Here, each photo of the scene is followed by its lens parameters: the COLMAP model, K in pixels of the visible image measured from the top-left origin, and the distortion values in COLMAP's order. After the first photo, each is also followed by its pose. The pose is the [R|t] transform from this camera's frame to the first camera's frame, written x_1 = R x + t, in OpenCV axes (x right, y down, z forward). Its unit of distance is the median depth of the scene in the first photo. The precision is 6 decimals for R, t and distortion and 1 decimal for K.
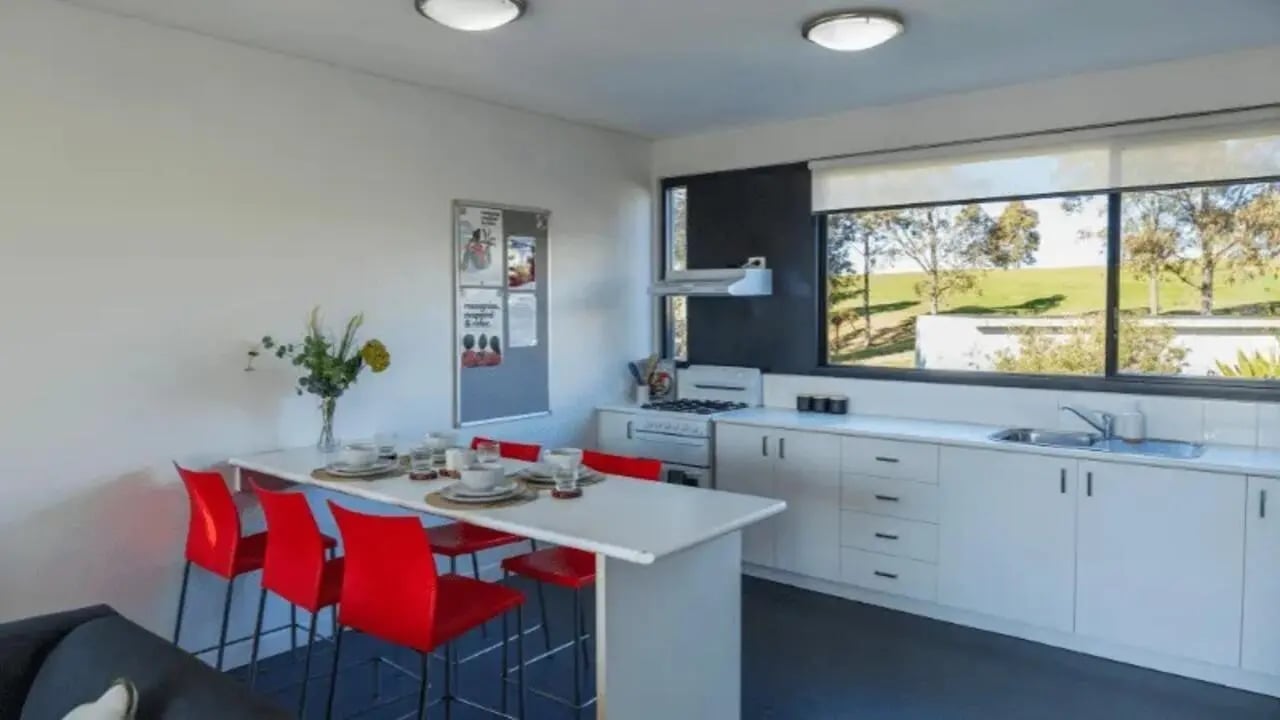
lens RADIAL K [[855.2, 0, 640.0], [0, 855.2, 360.0], [0, 0, 1]] dist [-0.002265, -0.001505]
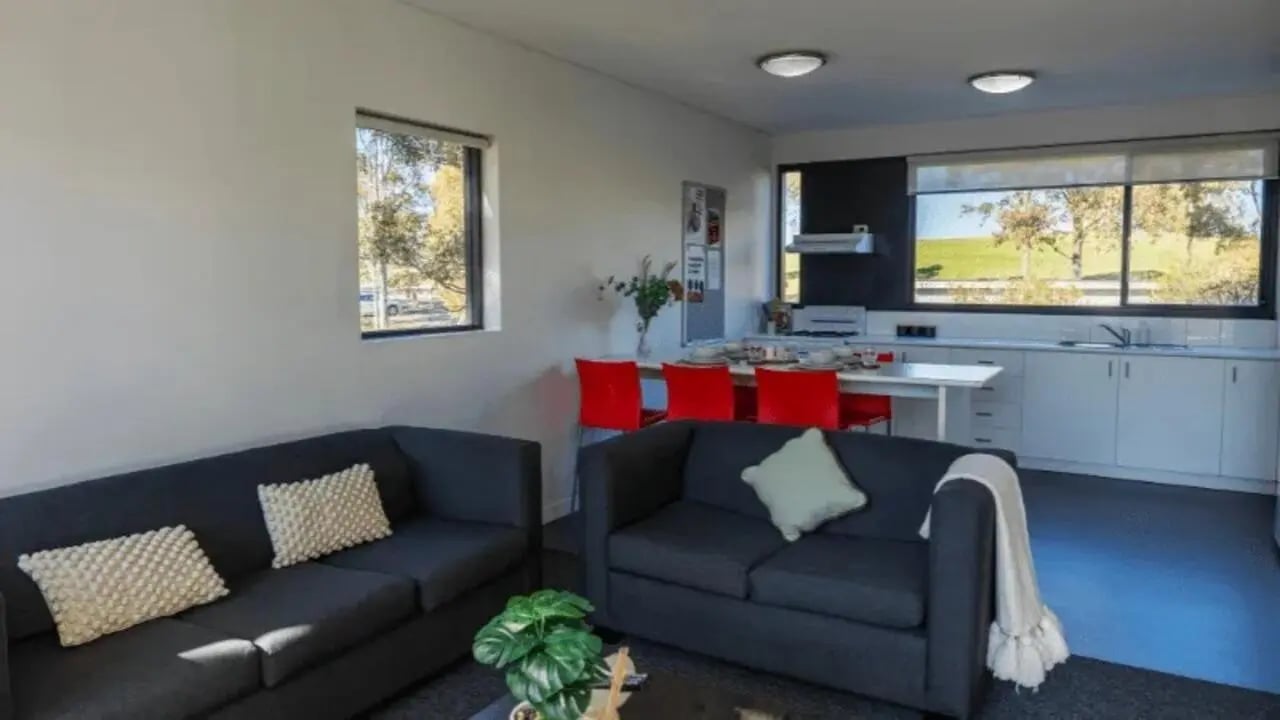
lens RADIAL K [[855.2, 0, 640.0], [0, 855.2, 360.0], [0, 0, 1]] dist [-0.002265, -0.001505]
pose [[0.991089, -0.011311, 0.132722, -0.424551], [0.006614, 0.999338, 0.035782, 0.046339], [-0.133038, -0.034586, 0.990507, -0.331425]]
